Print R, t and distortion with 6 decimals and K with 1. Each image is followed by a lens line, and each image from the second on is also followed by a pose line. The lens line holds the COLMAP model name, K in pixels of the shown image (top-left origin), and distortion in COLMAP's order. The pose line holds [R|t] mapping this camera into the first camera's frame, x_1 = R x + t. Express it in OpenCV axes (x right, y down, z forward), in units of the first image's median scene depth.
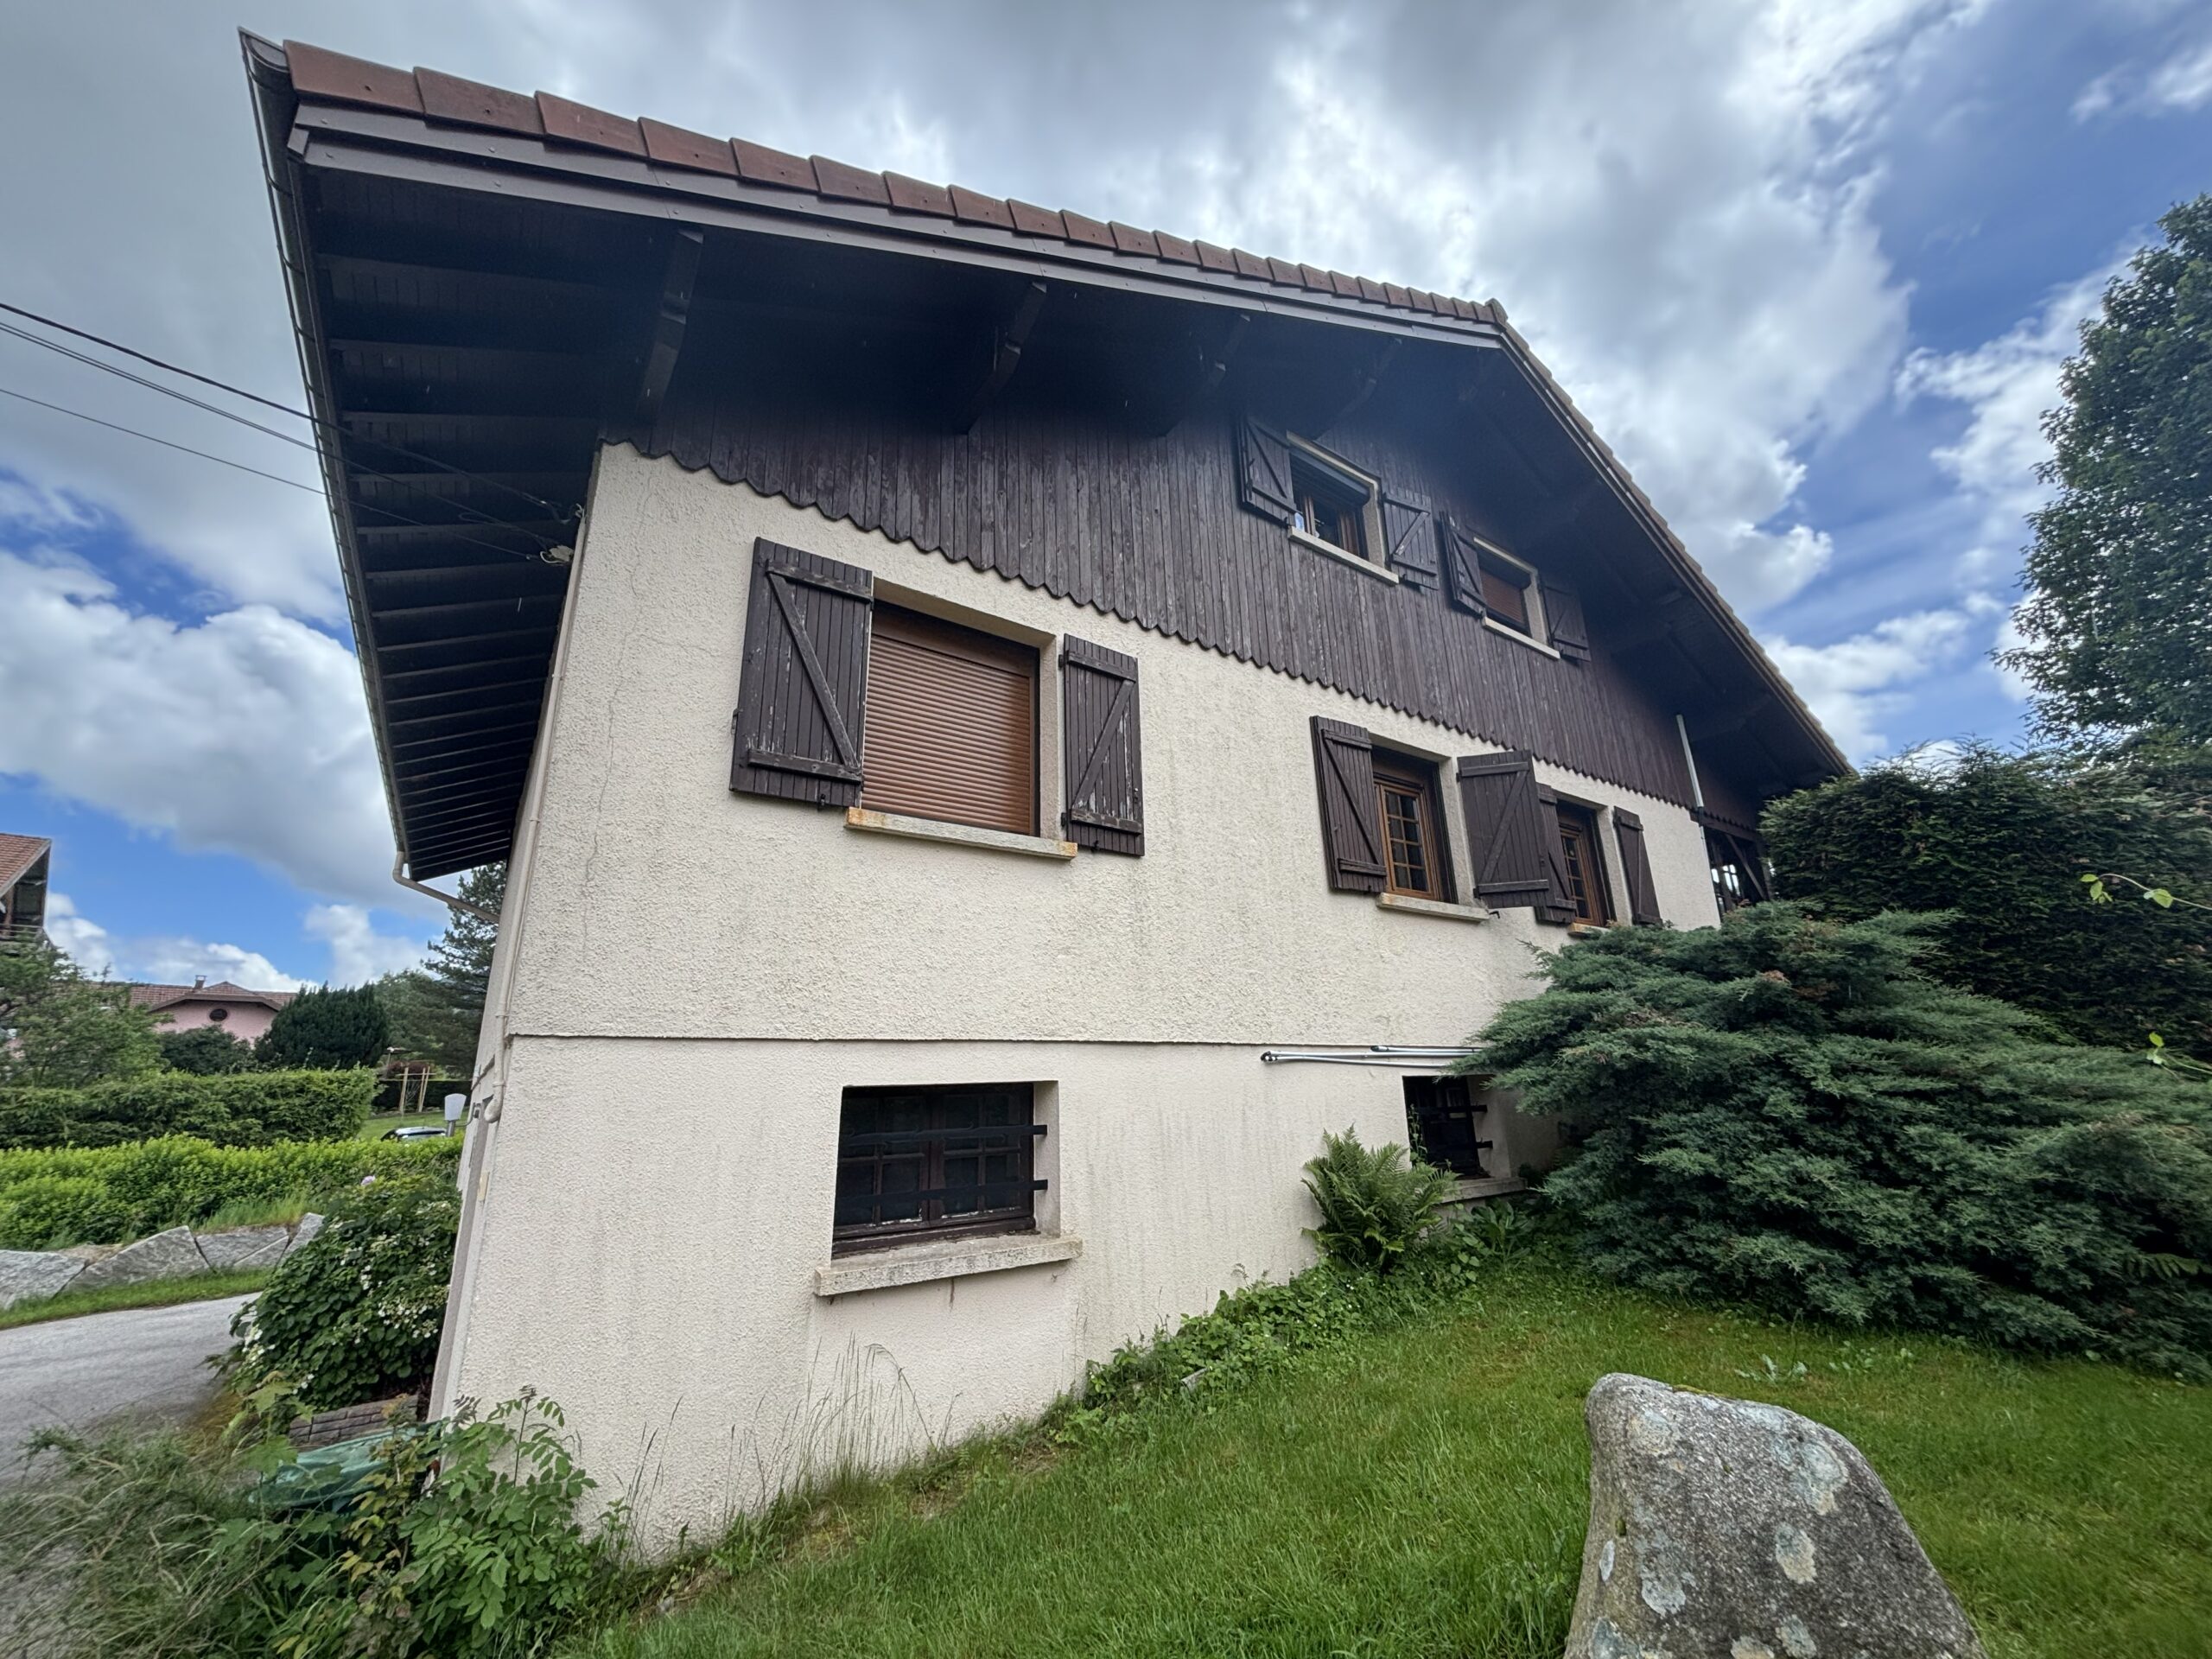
lens RADIAL K [[855.7, 0, 1106.0], [0, 855.7, 829.5], [0, 0, 1]] dist [-0.000564, -0.018564]
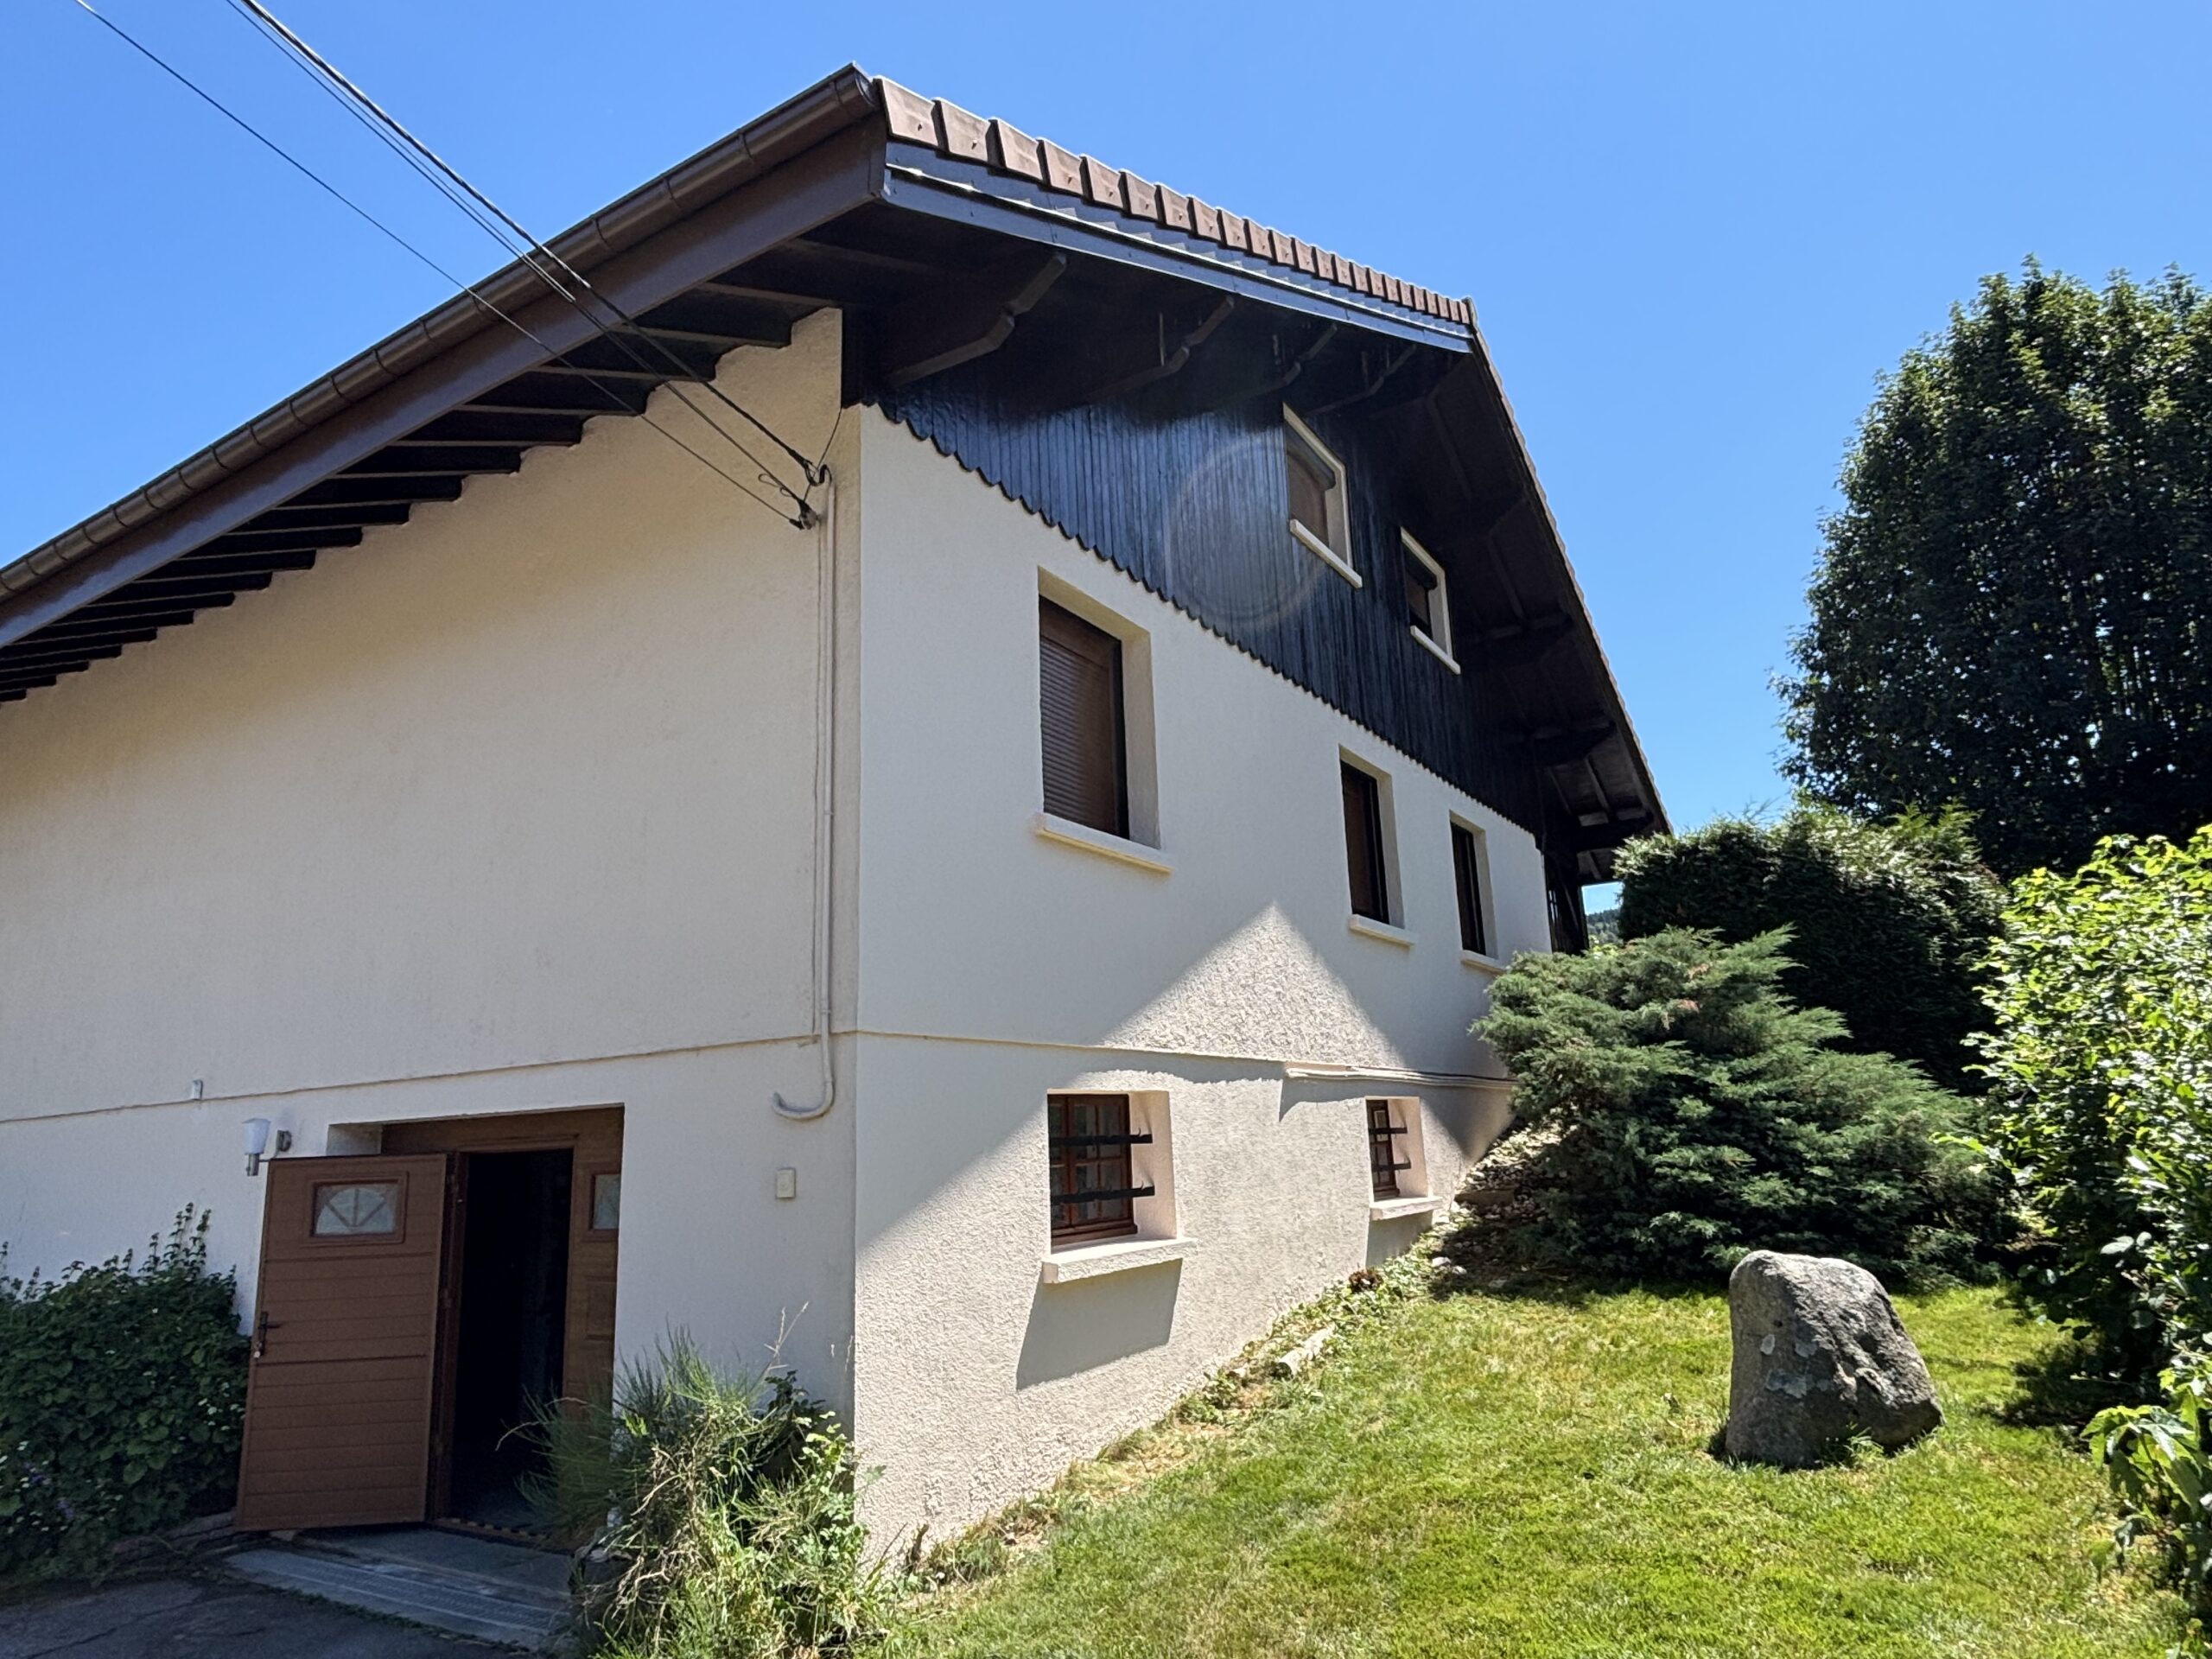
lens RADIAL K [[1340.6, 0, 1105.7], [0, 1340.6, 819.0], [0, 0, 1]] dist [0.044506, -0.143861]
pose [[0.909911, 0.080094, 0.406998, -0.751864], [-0.098160, 0.994889, 0.023668, -0.057563], [-0.403022, -0.061487, 0.913122, -0.393664]]
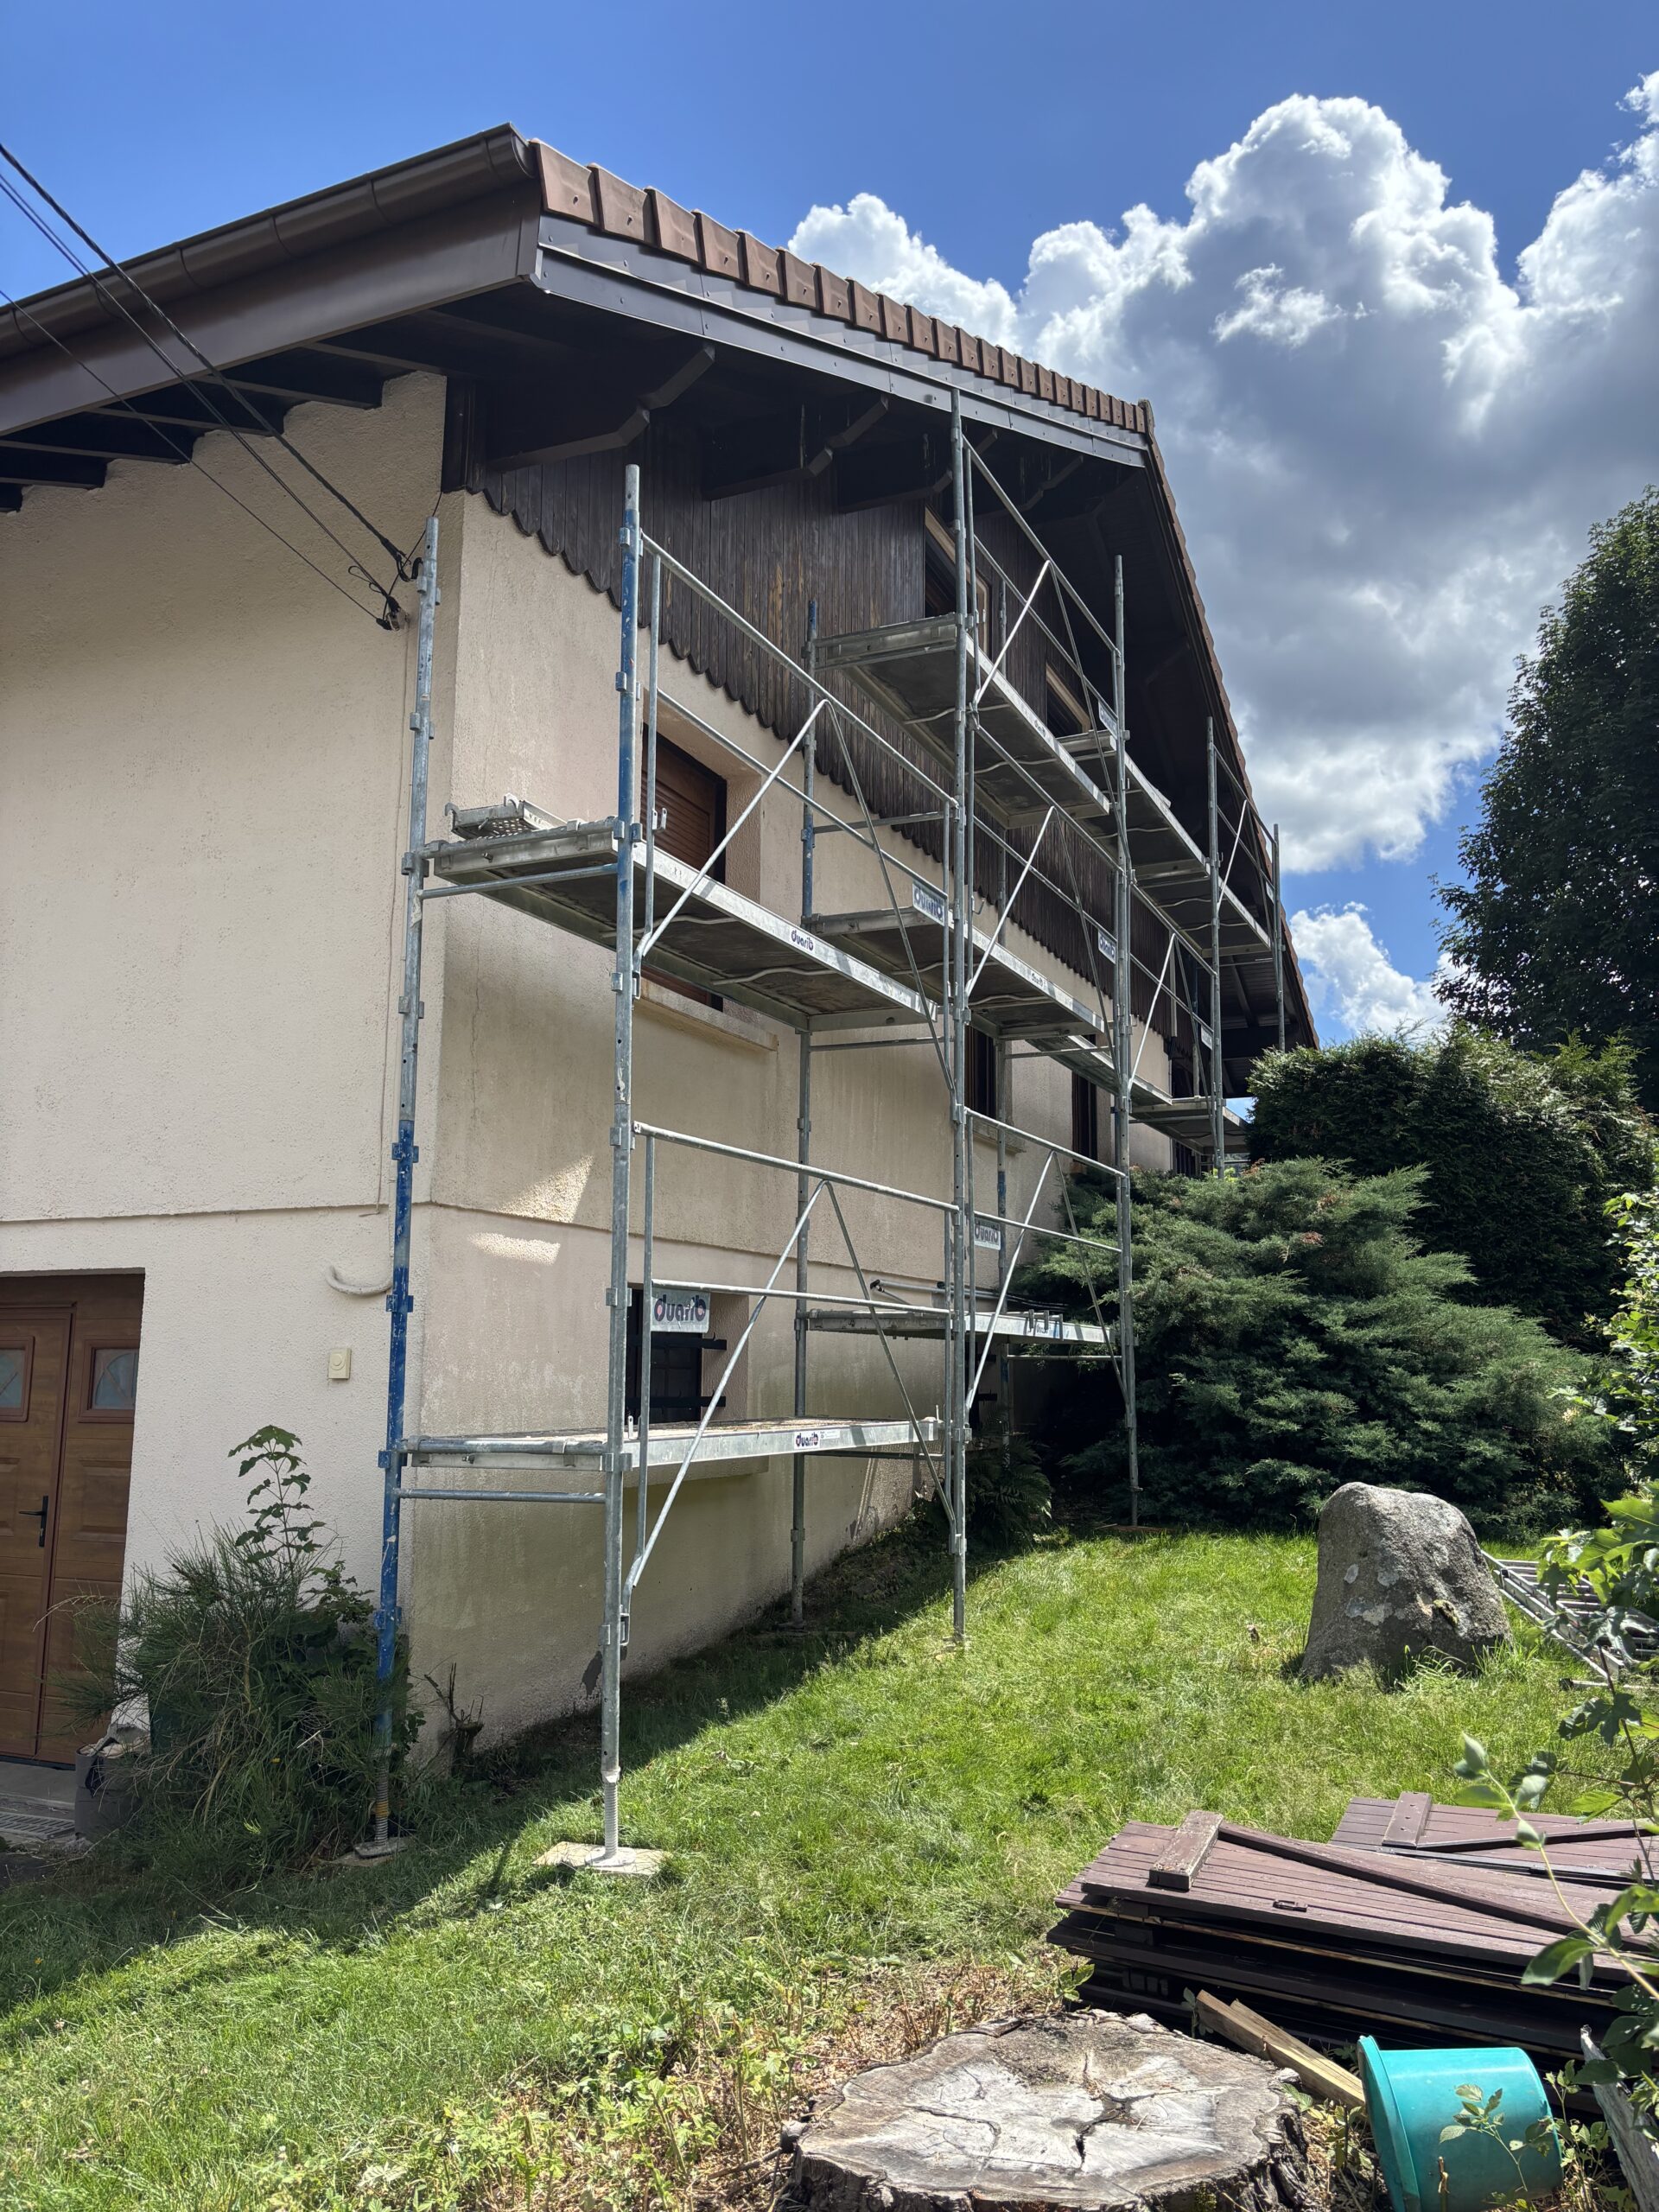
lens RADIAL K [[1695.3, 0, 829.5], [0, 1695.3, 1106.0], [0, 0, 1]] dist [-0.035657, -0.003070]
pose [[0.847773, 0.111874, 0.518425, -0.866282], [-0.179592, 0.980306, 0.082138, -0.065743], [-0.499026, -0.162739, 0.851169, -0.507652]]
